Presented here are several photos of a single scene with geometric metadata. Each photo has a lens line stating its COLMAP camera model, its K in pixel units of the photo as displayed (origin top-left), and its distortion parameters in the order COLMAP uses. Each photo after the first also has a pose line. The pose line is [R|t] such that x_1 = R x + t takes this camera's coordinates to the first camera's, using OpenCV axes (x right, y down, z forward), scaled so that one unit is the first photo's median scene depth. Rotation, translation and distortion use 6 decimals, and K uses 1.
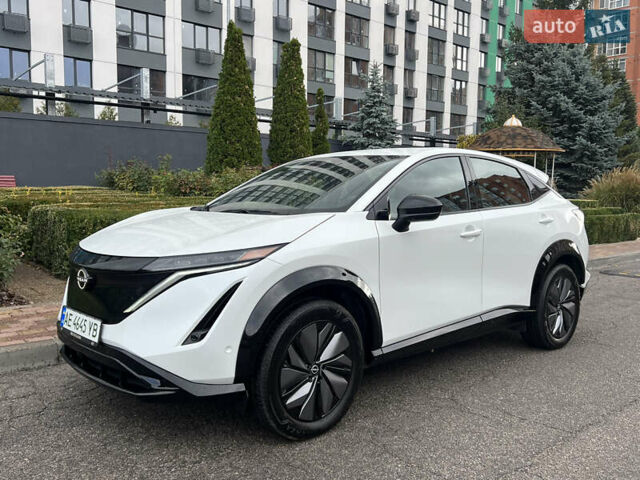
lens RADIAL K [[585.0, 0, 298.0], [0, 585.0, 240.4], [0, 0, 1]] dist [0.009237, -0.005882]
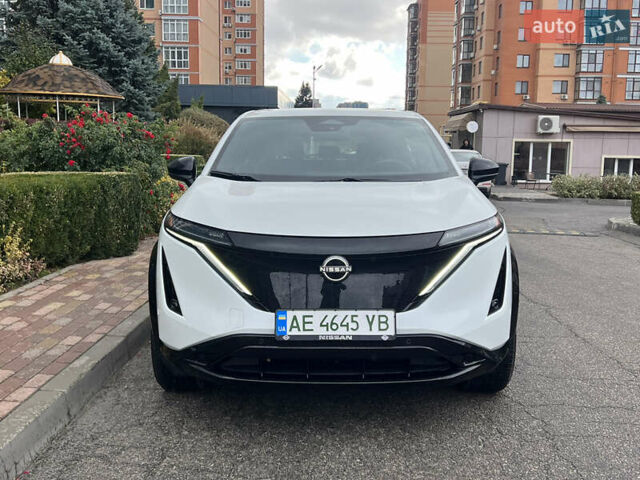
lens RADIAL K [[709.7, 0, 321.1], [0, 709.7, 223.6], [0, 0, 1]] dist [0.105736, -0.016925]
pose [[0.689702, -0.089839, 0.718499, -0.115537], [0.069636, 0.995904, 0.057680, -0.005925], [-0.720738, 0.010251, 0.693132, 0.034155]]
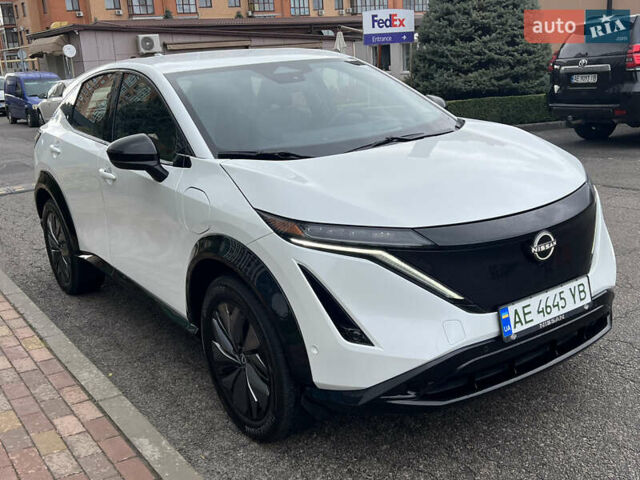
lens RADIAL K [[730.1, 0, 320.0], [0, 730.1, 240.0], [0, 0, 1]] dist [0.003692, -0.012832]
pose [[0.136447, -0.277550, 0.950972, -0.132711], [0.160587, 0.953451, 0.255232, -0.022596], [-0.977545, 0.117888, 0.174667, 0.117449]]
